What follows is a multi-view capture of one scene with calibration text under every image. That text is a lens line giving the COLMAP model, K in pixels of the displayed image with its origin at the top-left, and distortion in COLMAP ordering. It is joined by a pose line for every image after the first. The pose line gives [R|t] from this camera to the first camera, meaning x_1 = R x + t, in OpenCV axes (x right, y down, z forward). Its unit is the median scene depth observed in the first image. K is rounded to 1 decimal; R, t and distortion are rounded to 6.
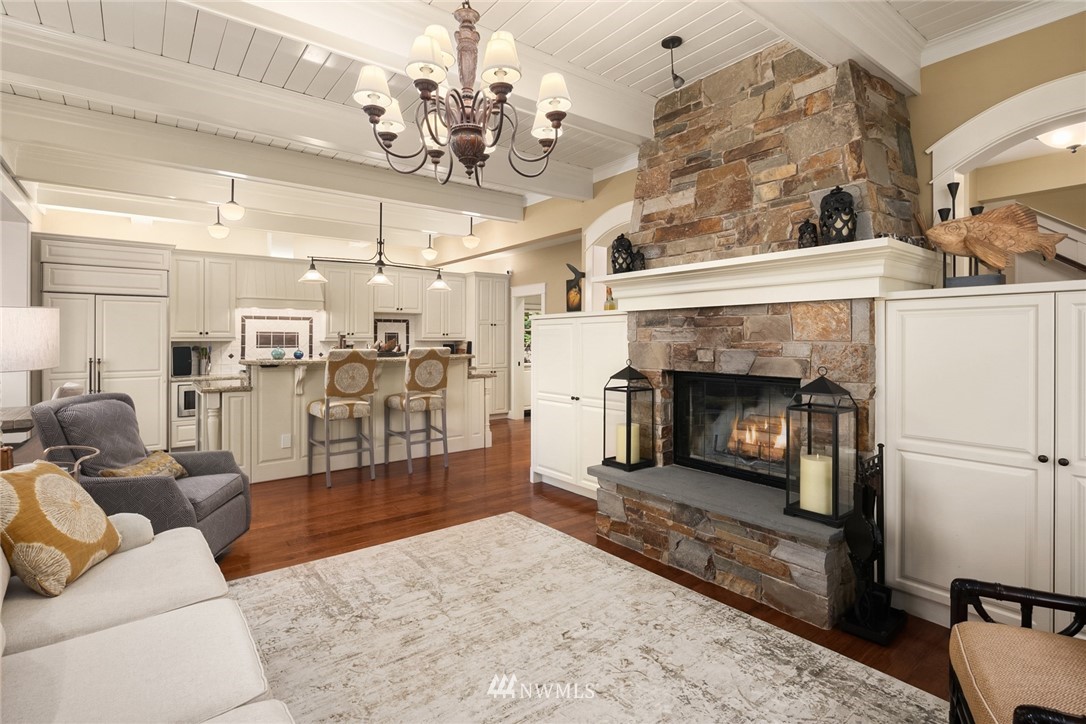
lens RADIAL K [[526.7, 0, 544.9], [0, 526.7, 341.9], [0, 0, 1]] dist [0.000883, 0.000085]
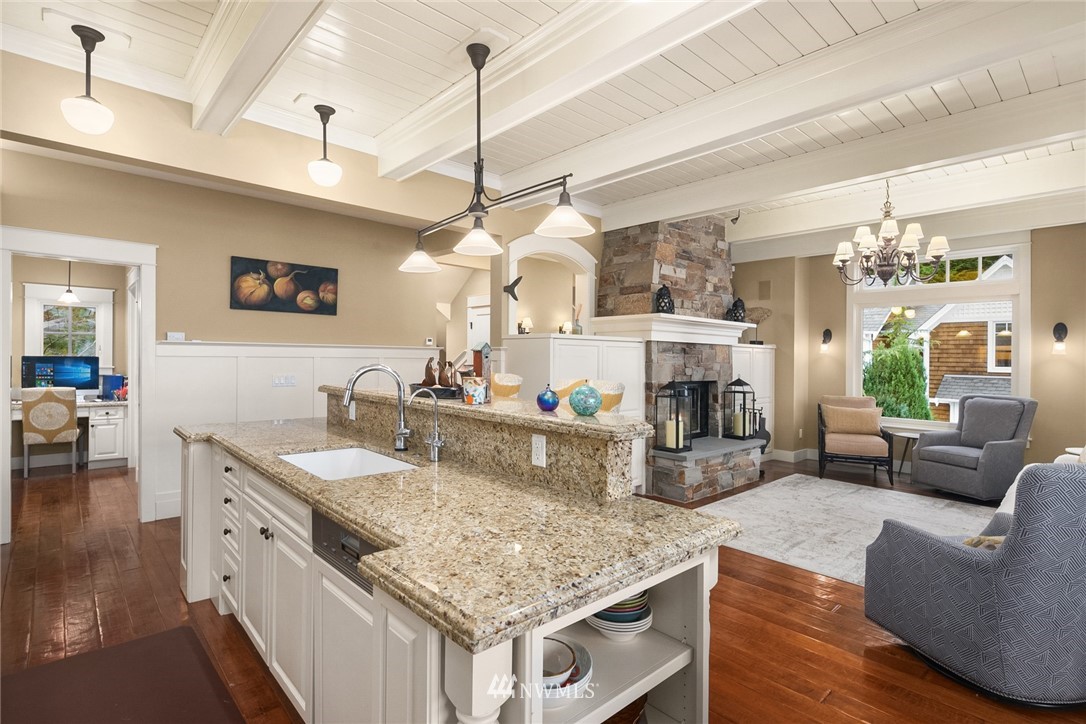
lens RADIAL K [[524.5, 0, 543.0], [0, 524.5, 362.0], [0, 0, 1]] dist [0.000037, -0.000628]
pose [[-0.085011, -0.006255, 0.996360, -1.173235], [-0.007673, 0.999955, 0.005623, -0.008895], [-0.996350, -0.007167, -0.085056, 1.414513]]
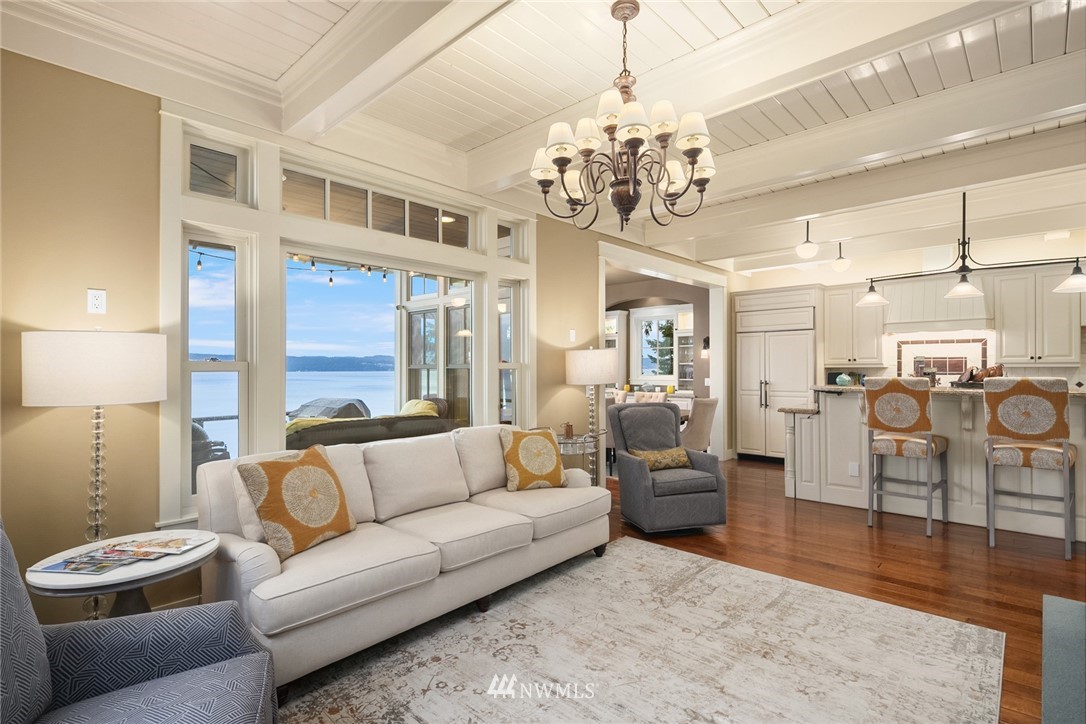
lens RADIAL K [[524.5, 0, 543.0], [0, 524.5, 362.0], [0, 0, 1]] dist [0.000037, -0.000628]
pose [[0.156206, -0.010262, -0.987671, 0.525610], [0.001940, 0.999947, -0.010082, -0.005058], [0.987723, -0.000341, 0.156217, 0.366542]]
